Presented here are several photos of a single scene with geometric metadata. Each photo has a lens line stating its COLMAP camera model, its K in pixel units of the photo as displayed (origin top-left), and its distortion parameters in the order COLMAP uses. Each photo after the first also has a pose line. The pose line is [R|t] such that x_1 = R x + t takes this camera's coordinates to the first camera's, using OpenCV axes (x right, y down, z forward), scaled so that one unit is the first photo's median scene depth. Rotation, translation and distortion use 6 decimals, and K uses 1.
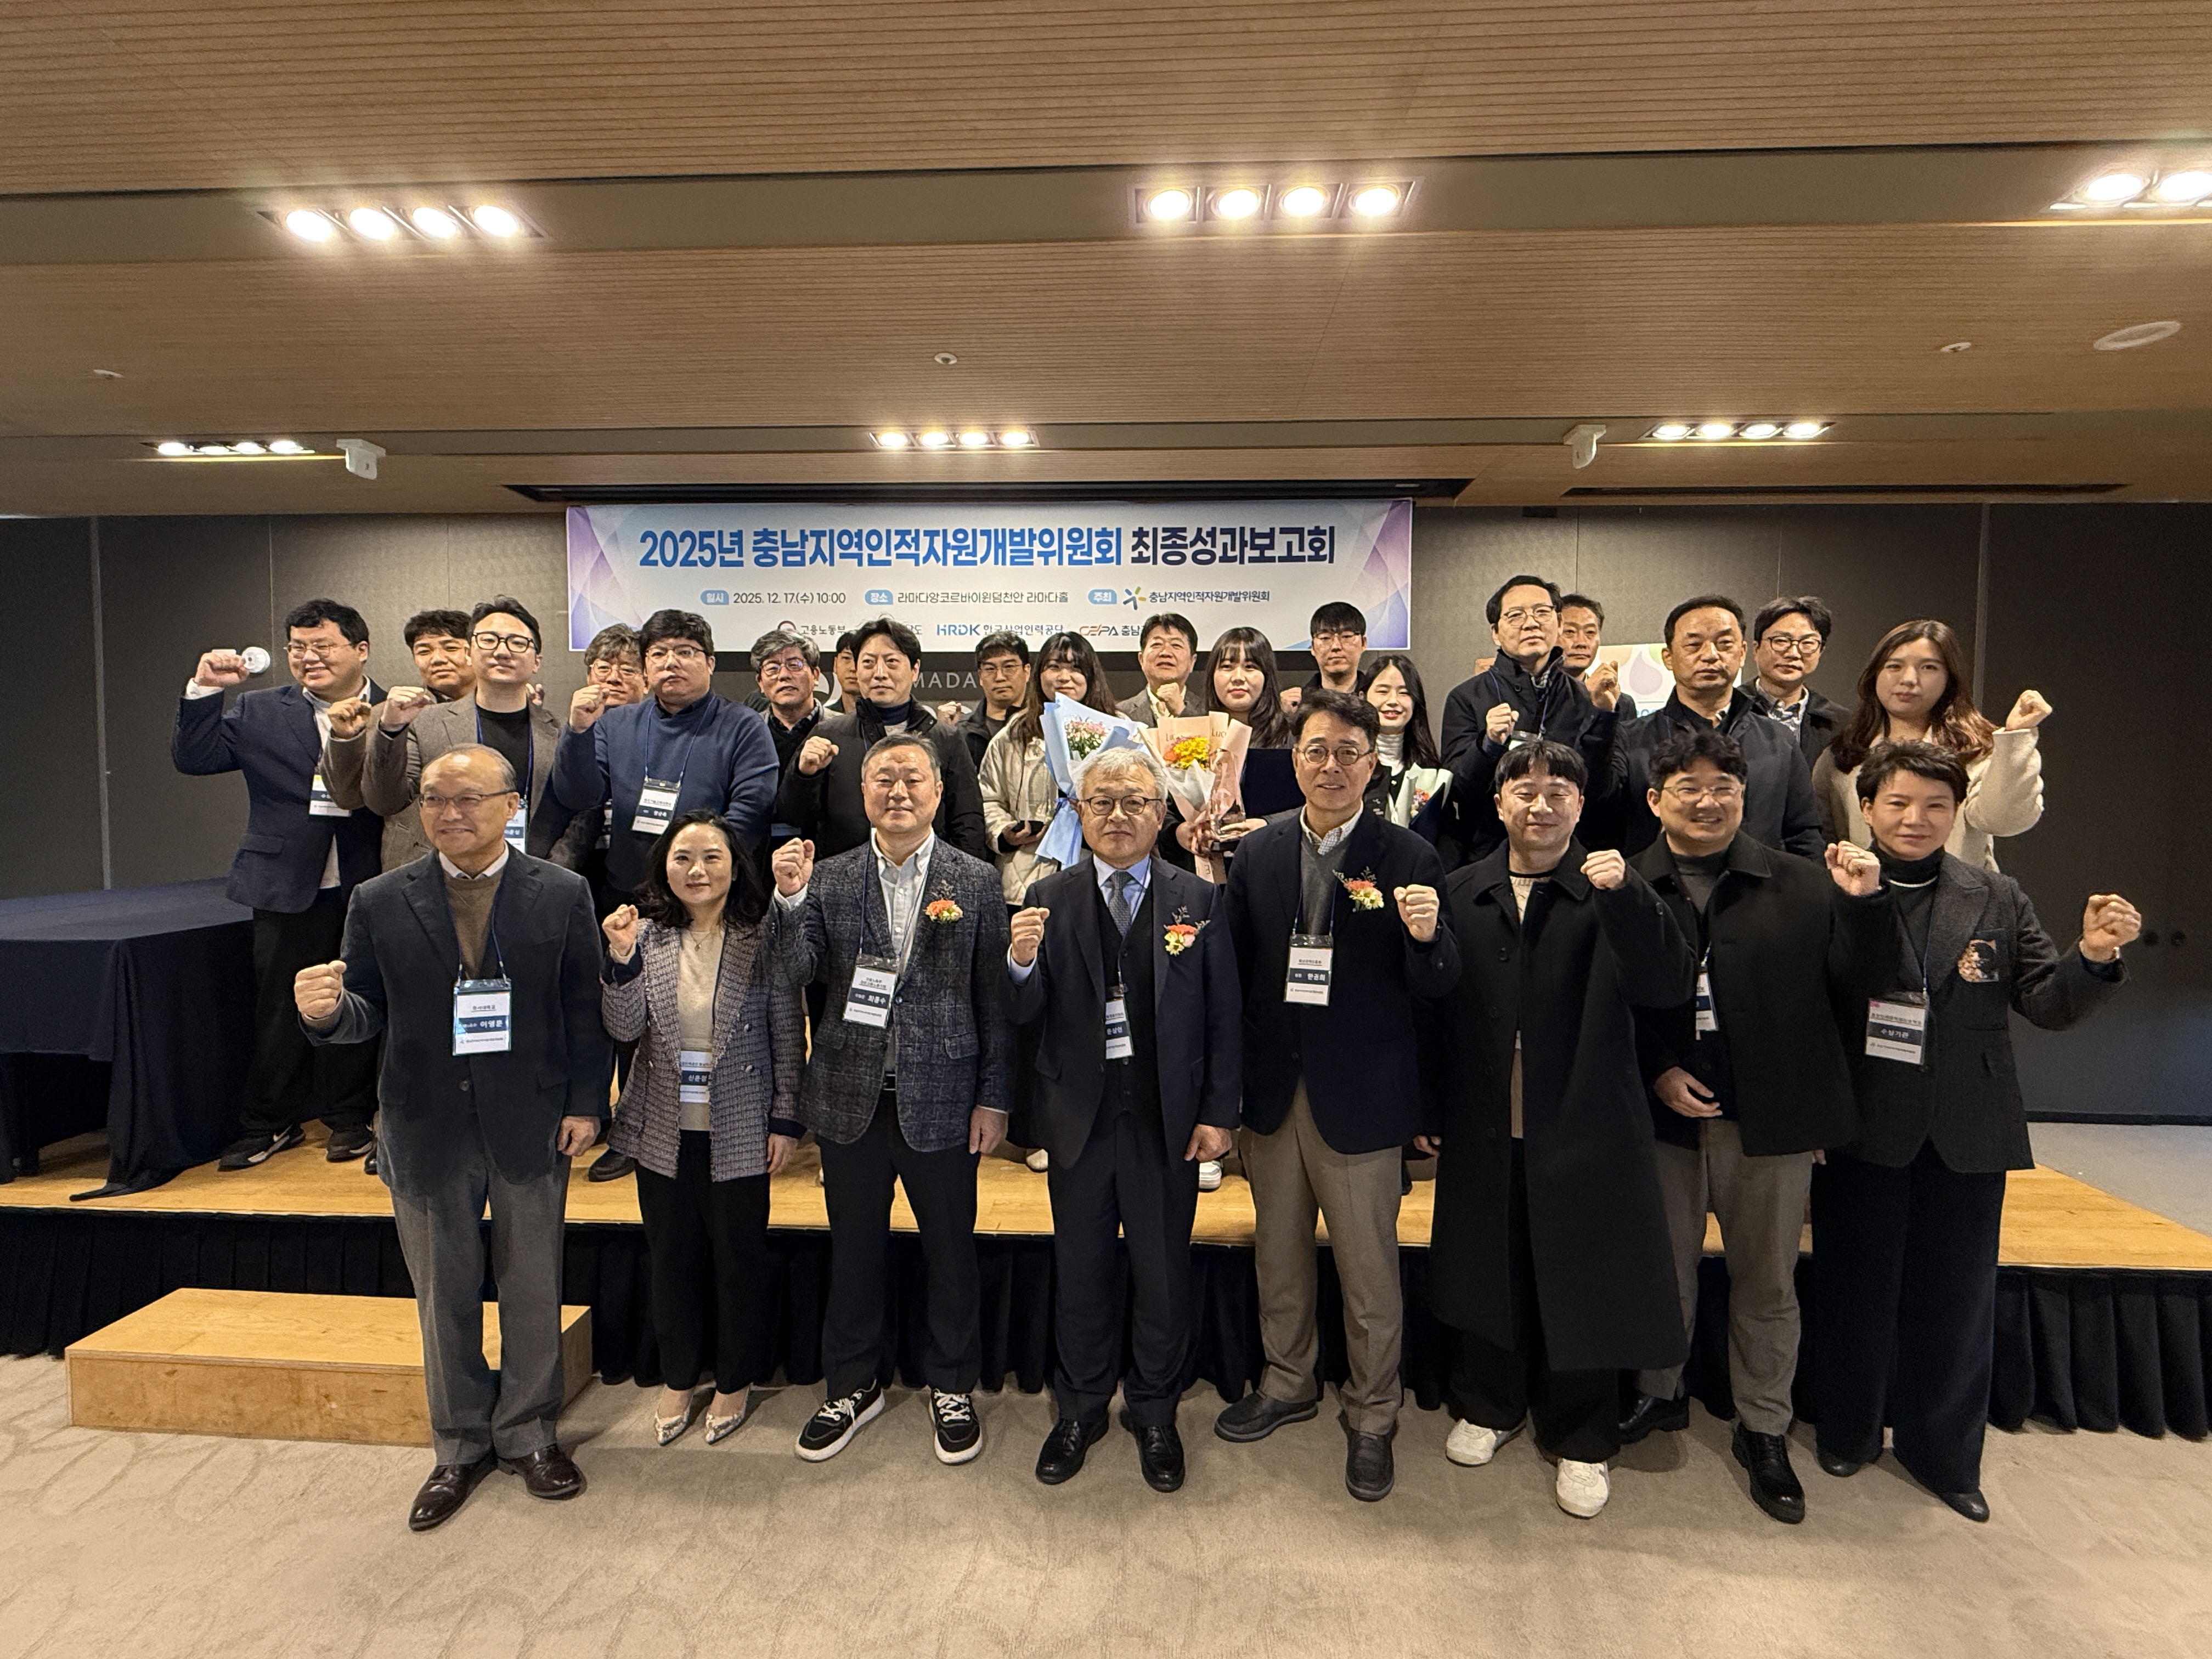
lens RADIAL K [[1025.9, 0, 1174.4], [0, 1025.9, 835.1], [0, 0, 1]] dist [-0.011723, 0.002071]
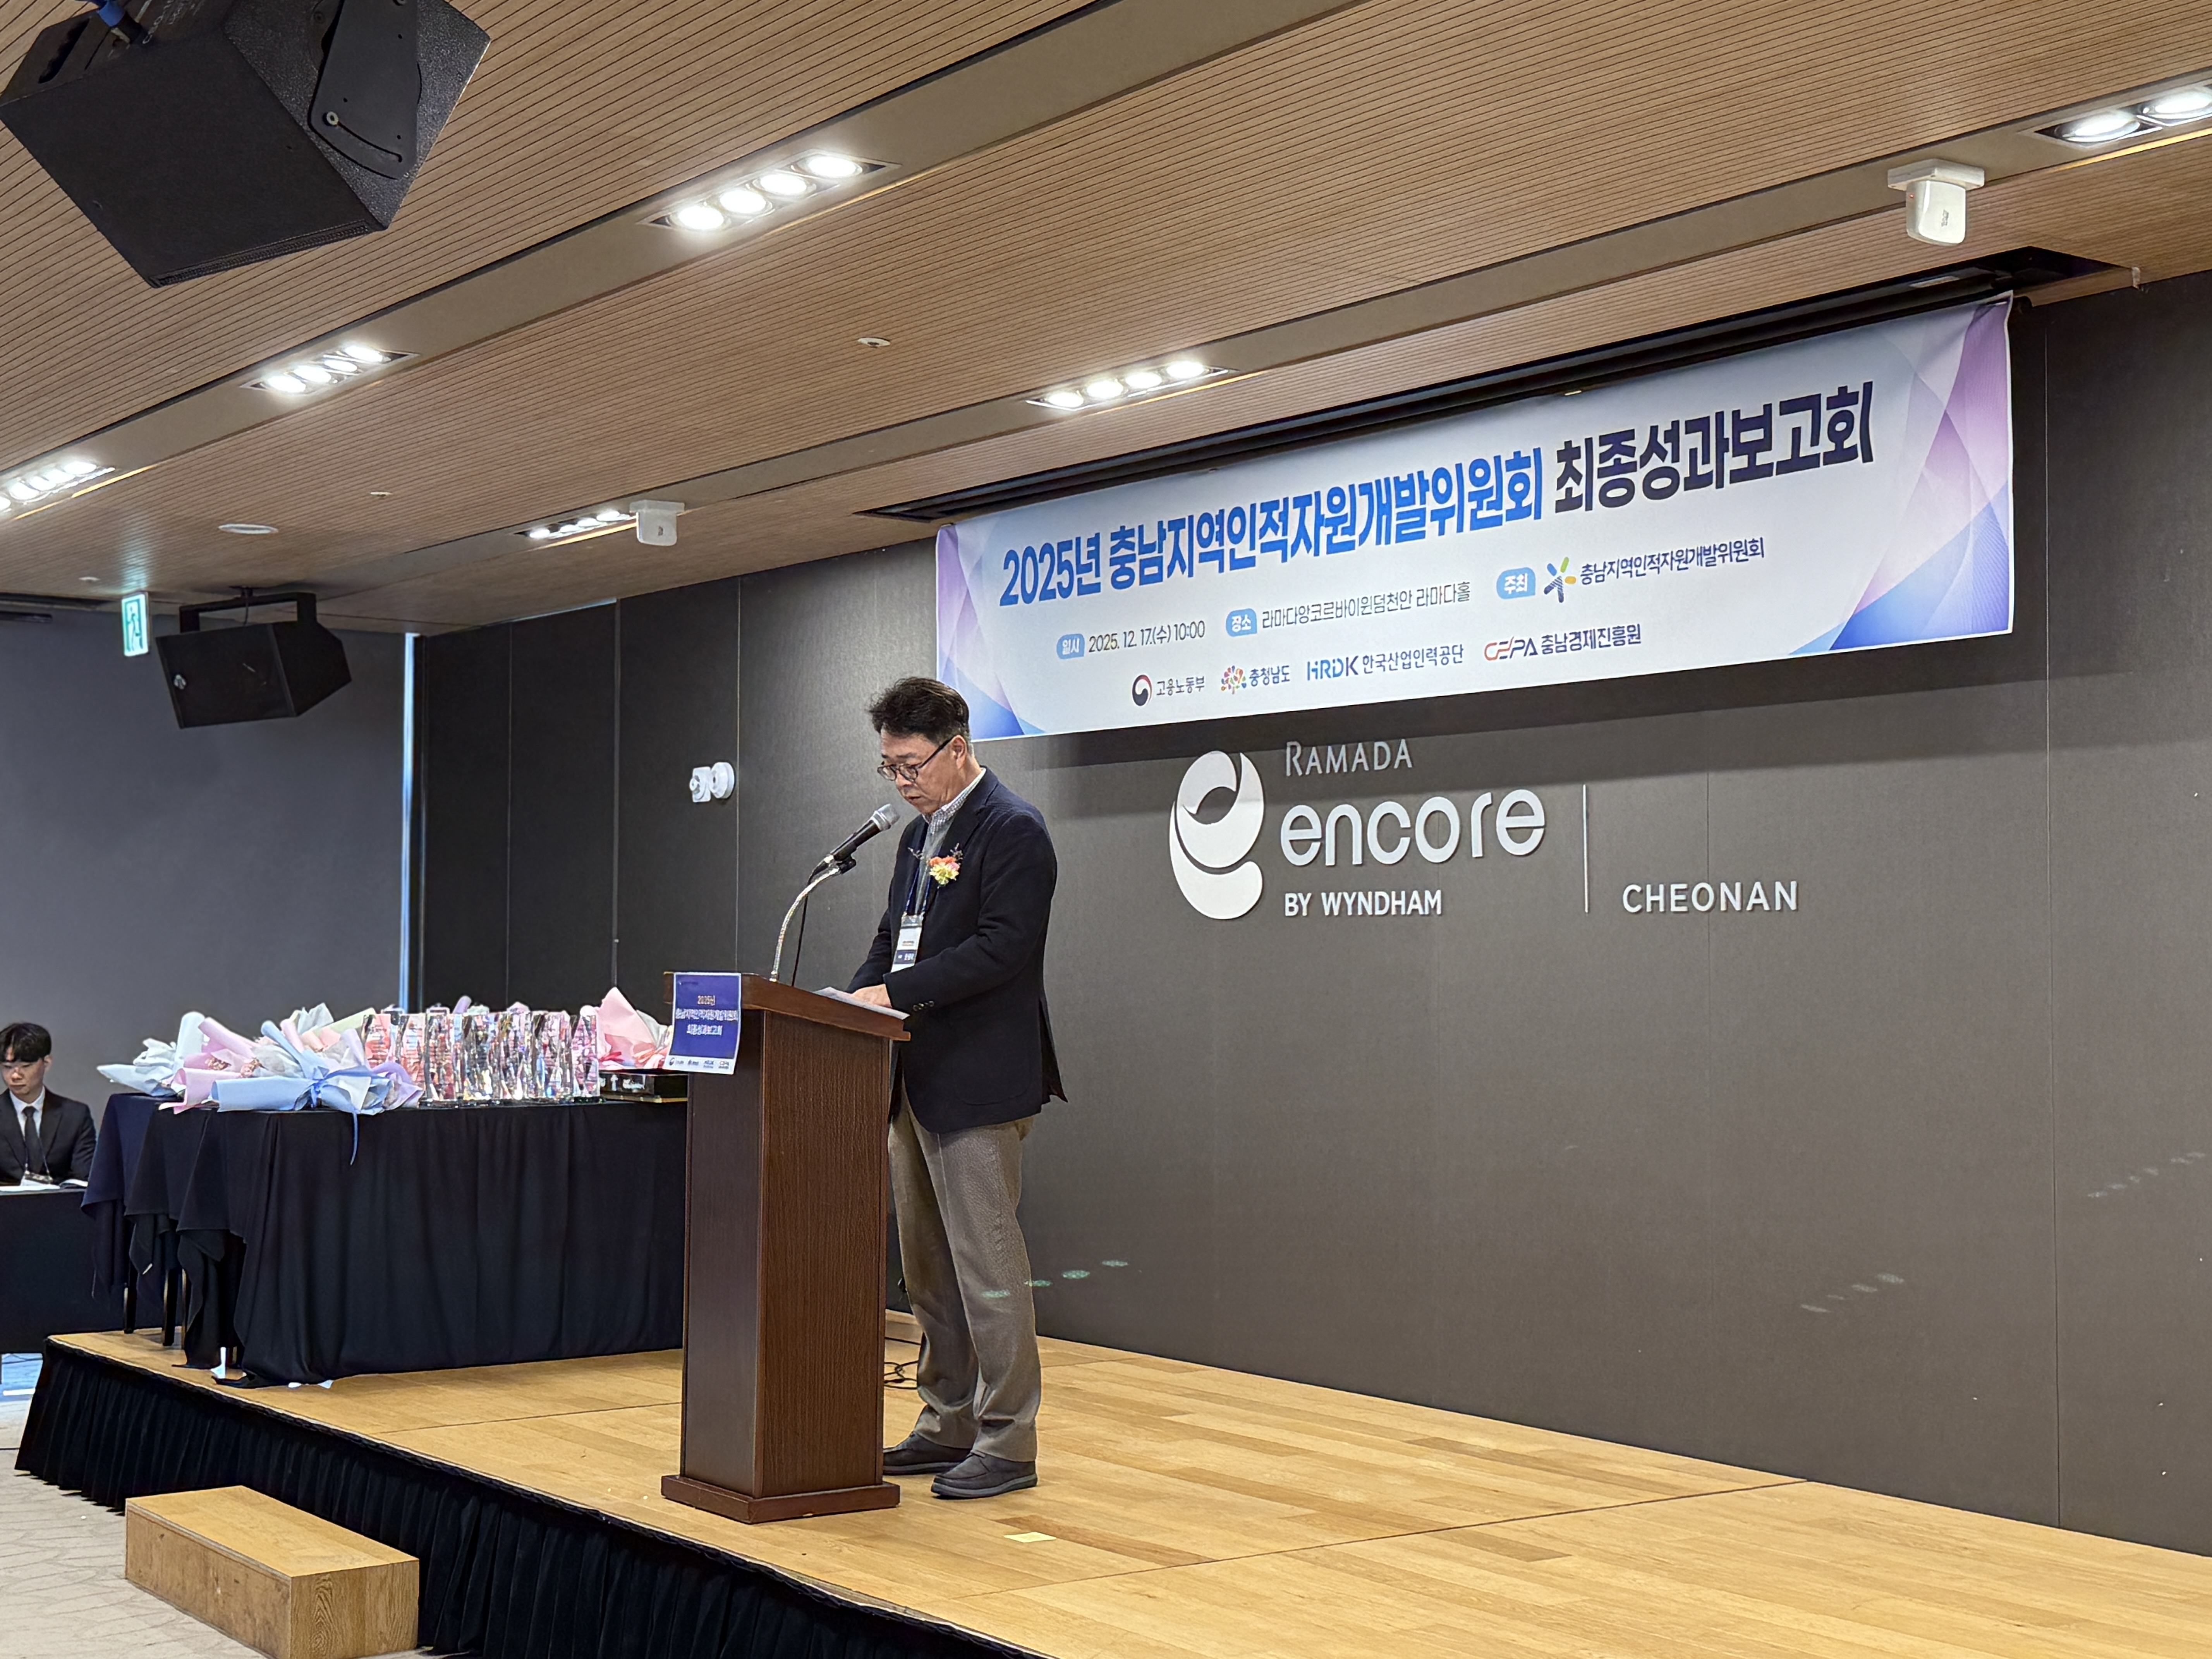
lens RADIAL K [[2902.0, 0, 1104.7], [0, 2902.0, 831.5], [0, 0, 1]] dist [0.018651, 0.000000]
pose [[0.631834, -0.038395, -0.774153, 0.928052], [-0.030531, 0.996765, -0.074353, 0.007960], [0.774503, 0.070614, 0.628617, -0.074082]]
